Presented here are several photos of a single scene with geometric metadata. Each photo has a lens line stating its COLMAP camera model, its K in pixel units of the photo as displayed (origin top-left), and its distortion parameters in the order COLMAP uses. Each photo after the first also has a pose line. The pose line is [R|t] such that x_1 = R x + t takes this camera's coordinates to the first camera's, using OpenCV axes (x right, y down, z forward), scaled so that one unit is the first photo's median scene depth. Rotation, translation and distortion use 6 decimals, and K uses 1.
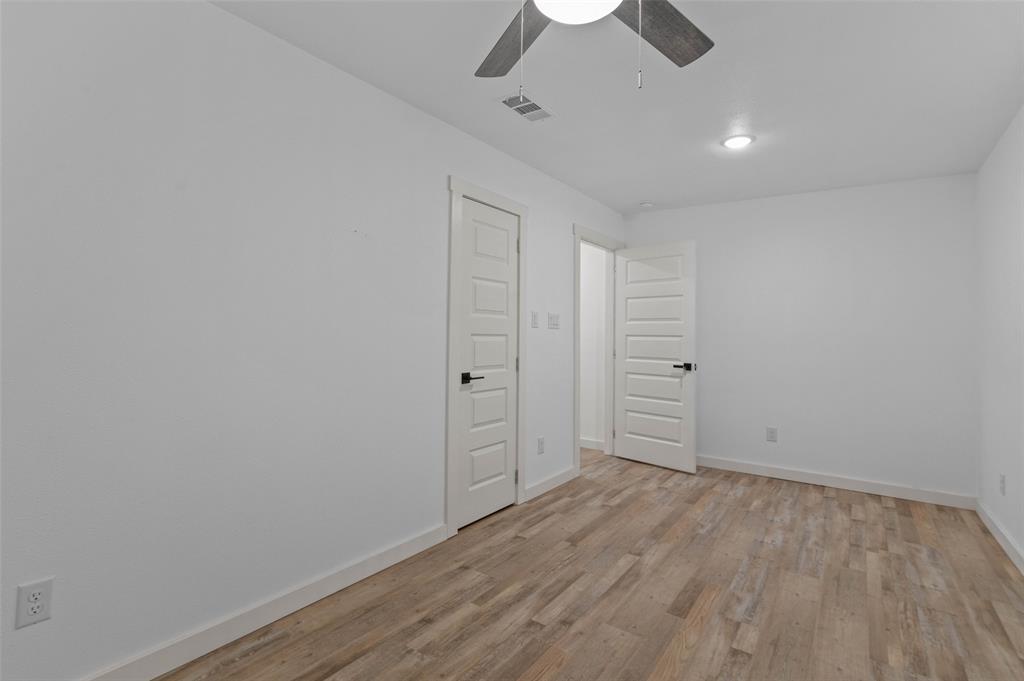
lens RADIAL K [[475.9, 0, 514.6], [0, 475.9, 325.6], [0, 0, 1]] dist [-0.003712, 0.000087]
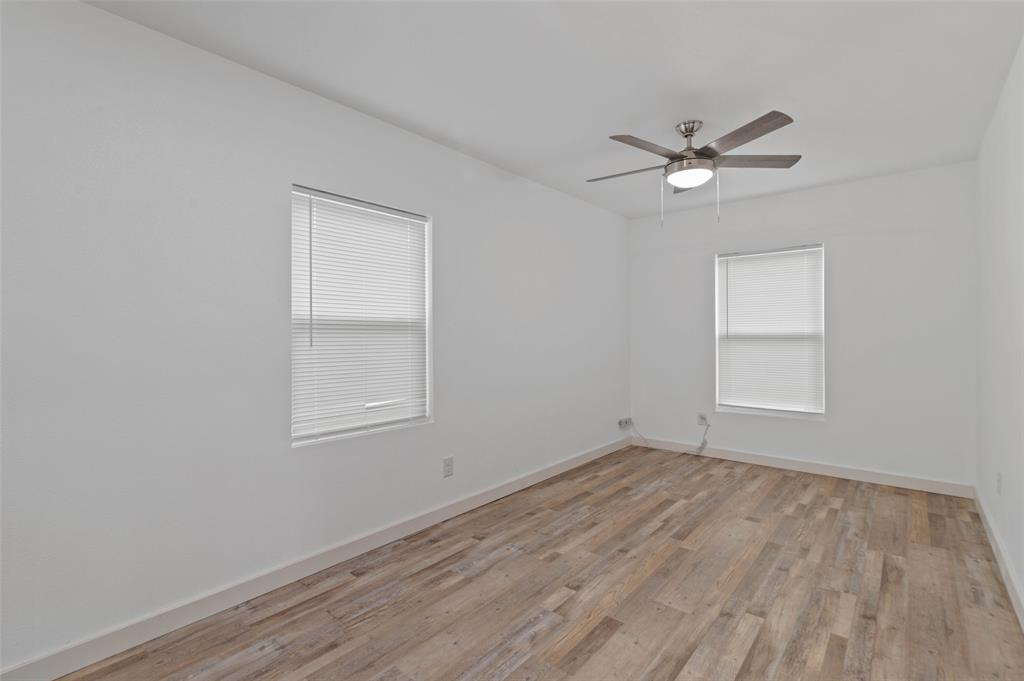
lens RADIAL K [[475.9, 0, 514.6], [0, 475.9, 325.6], [0, 0, 1]] dist [-0.003712, 0.000087]
pose [[-0.996863, -0.010156, 0.078489, 0.483695], [-0.012715, 0.999401, -0.032176, 0.042717], [-0.078115, -0.033073, -0.996396, 2.048649]]
